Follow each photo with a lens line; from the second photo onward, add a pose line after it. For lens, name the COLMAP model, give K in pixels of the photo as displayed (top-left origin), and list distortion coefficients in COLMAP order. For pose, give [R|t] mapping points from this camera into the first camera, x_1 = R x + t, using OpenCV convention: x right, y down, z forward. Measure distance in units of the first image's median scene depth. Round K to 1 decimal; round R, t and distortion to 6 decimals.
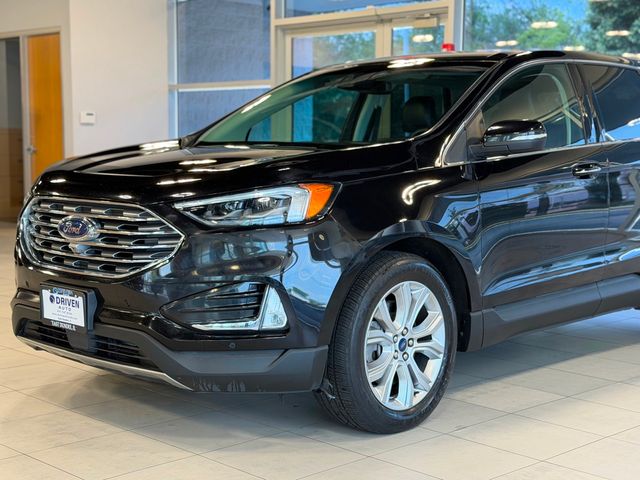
lens RADIAL K [[1022.1, 0, 319.0], [0, 1022.1, 235.3], [0, 0, 1]] dist [0.093007, 0.000000]
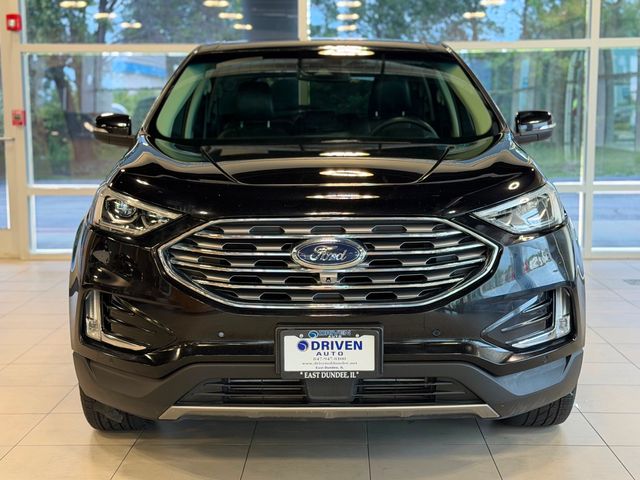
lens RADIAL K [[1028.7, 0, 319.3], [0, 1028.7, 281.4], [0, 0, 1]] dist [0.342197, 0.000000]
pose [[0.724311, -0.123442, 0.678333, -0.805017], [0.080100, 0.992246, 0.095039, -0.063958], [-0.684804, -0.014503, 0.728583, 0.419448]]
